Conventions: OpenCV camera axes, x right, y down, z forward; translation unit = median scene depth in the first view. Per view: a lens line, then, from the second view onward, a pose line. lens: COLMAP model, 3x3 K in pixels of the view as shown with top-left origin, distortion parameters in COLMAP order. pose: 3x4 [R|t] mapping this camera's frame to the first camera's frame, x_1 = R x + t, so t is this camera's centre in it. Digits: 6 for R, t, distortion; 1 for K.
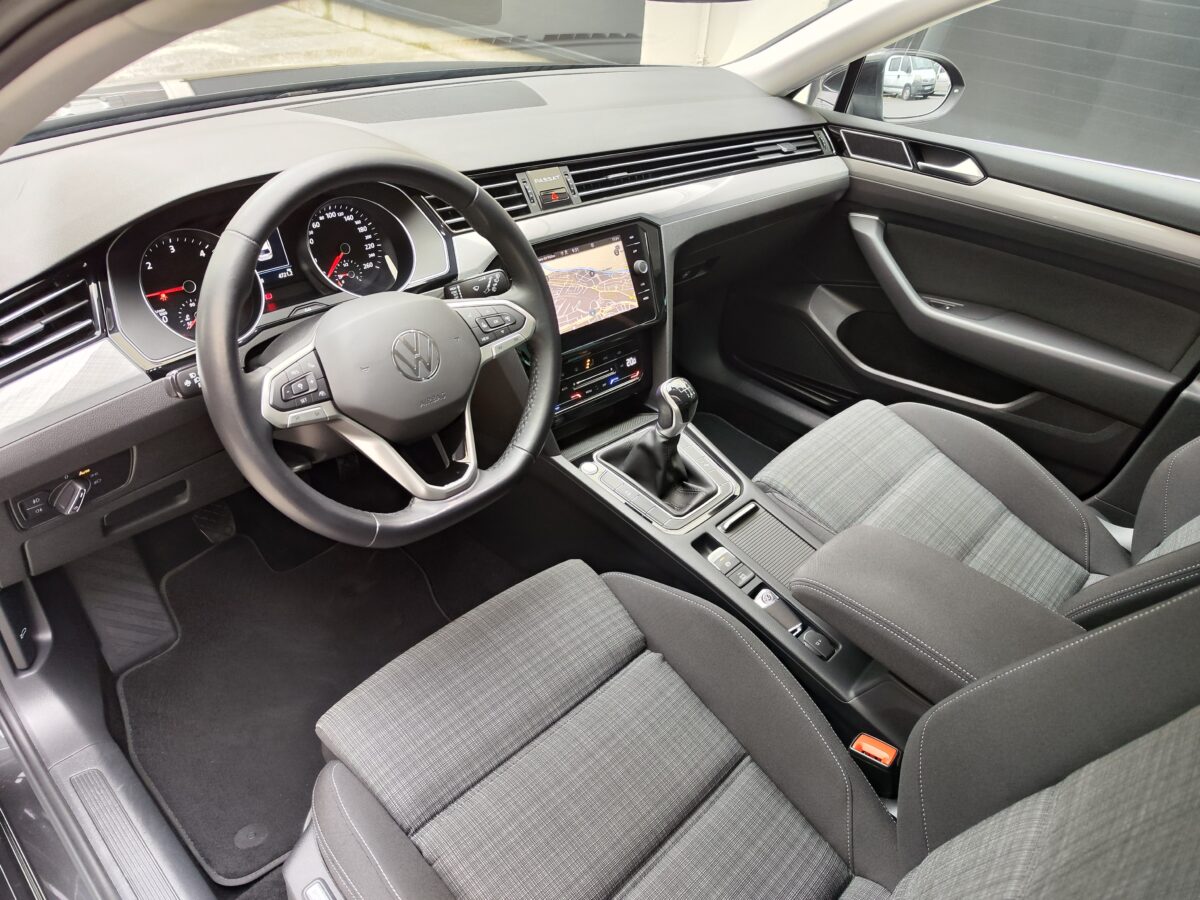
lens RADIAL K [[821.3, 0, 597.6], [0, 821.3, 445.7], [0, 0, 1]] dist [0.015065, -0.008330]
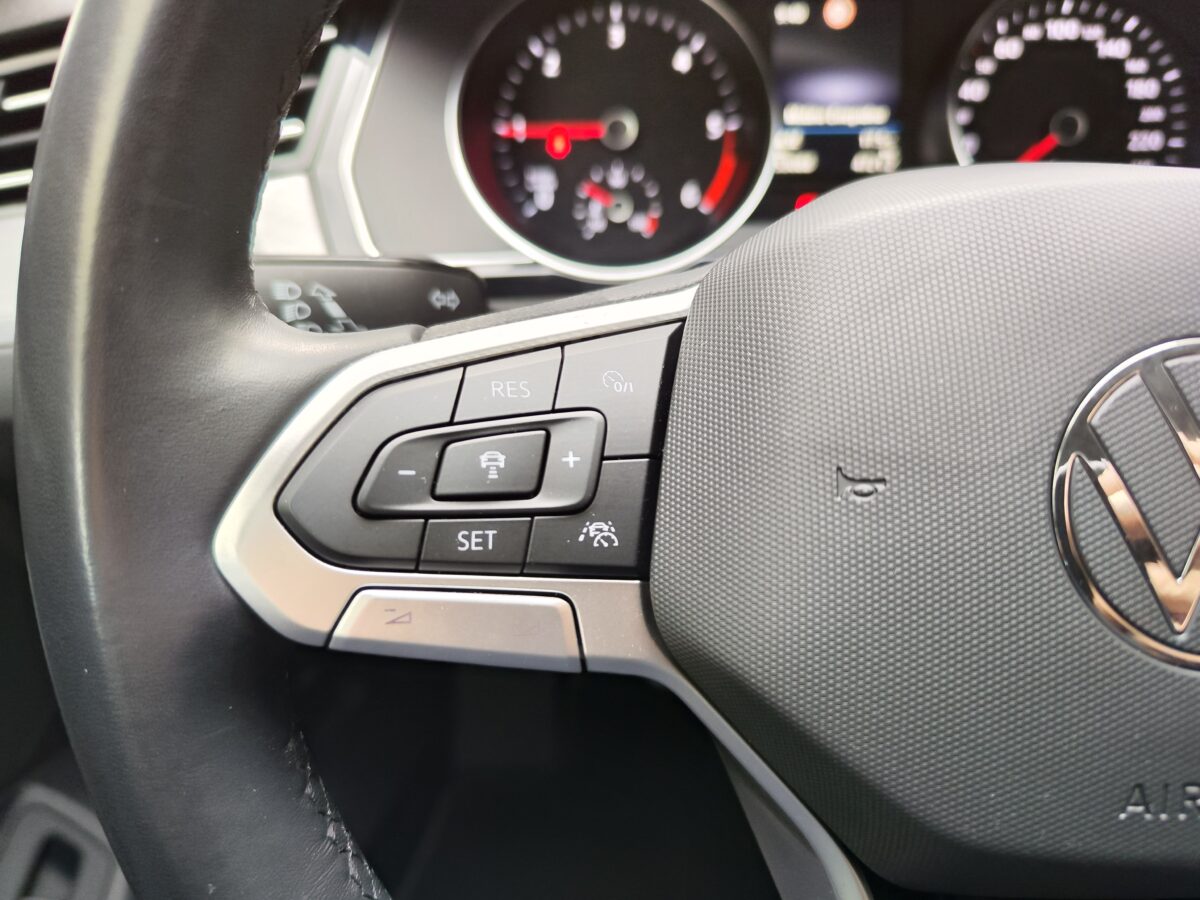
lens RADIAL K [[846.3, 0, 601.9], [0, 846.3, 438.5], [0, 0, 1]] dist [-0.021117, 0.005594]
pose [[0.665252, 0.319149, -0.674969, -0.139341], [-0.363765, 0.928025, 0.080275, -0.066624], [0.652008, 0.192127, 0.733466, 0.567997]]
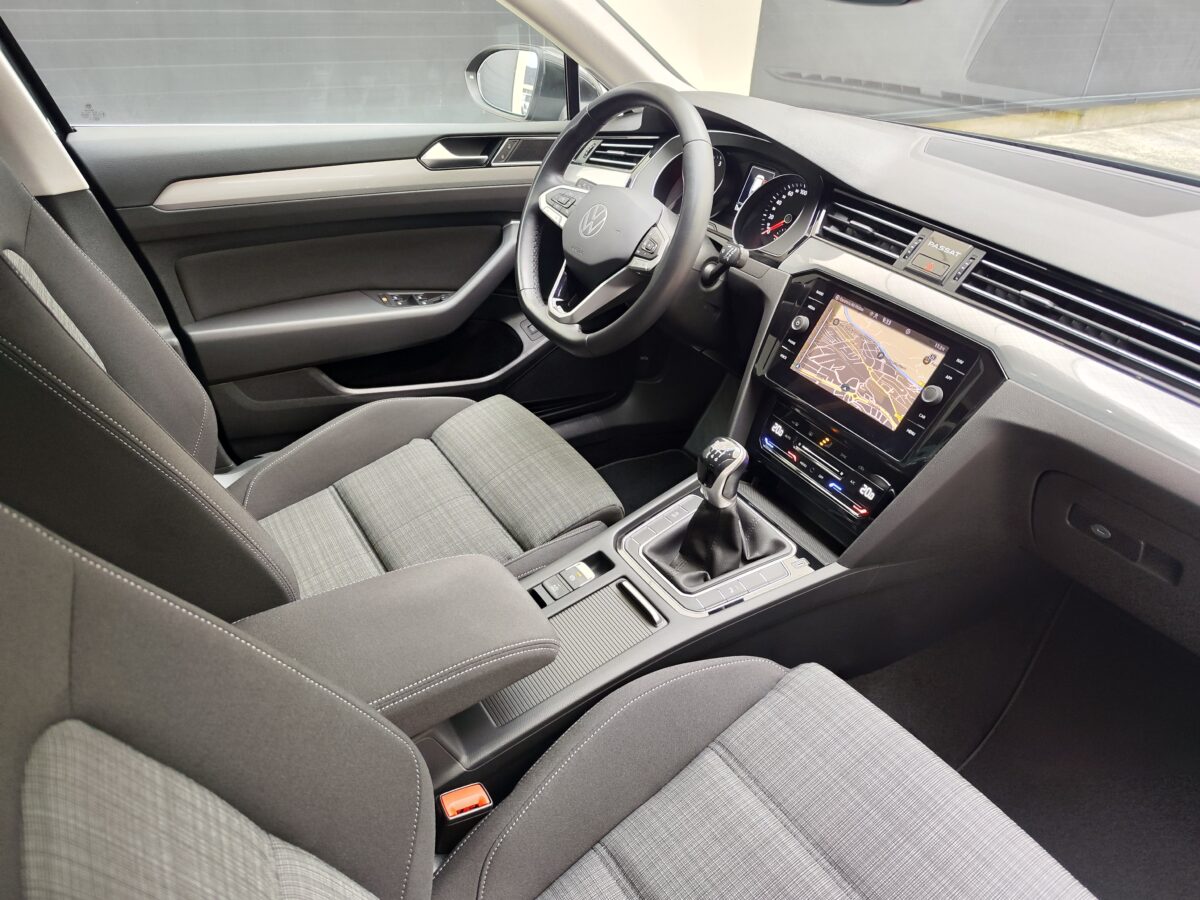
lens RADIAL K [[846.3, 0, 580.0], [0, 846.3, 460.0], [0, 0, 1]] dist [-0.021117, 0.005594]
pose [[-0.243592, 0.438046, -0.865320, 0.865961], [-0.600225, 0.632729, 0.489269, -0.386097], [0.761835, 0.638569, 0.108798, 0.765852]]
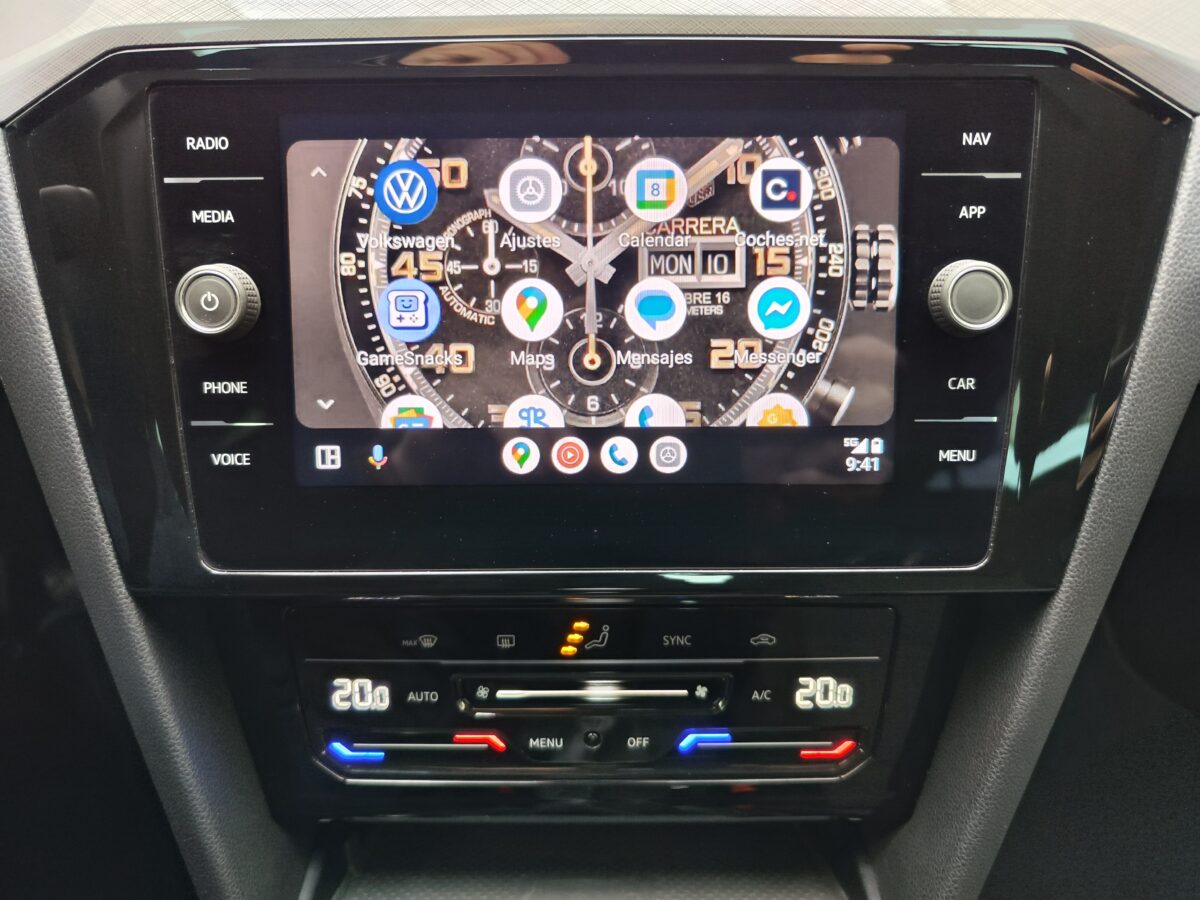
lens RADIAL K [[846.3, 0, 609.4], [0, 846.3, 430.0], [0, 0, 1]] dist [-0.021117, 0.005594]
pose [[0.725143, 0.320270, -0.609585, 0.129360], [-0.340278, 0.936280, 0.087128, -0.189152], [0.598647, 0.144248, 0.787918, 0.857100]]
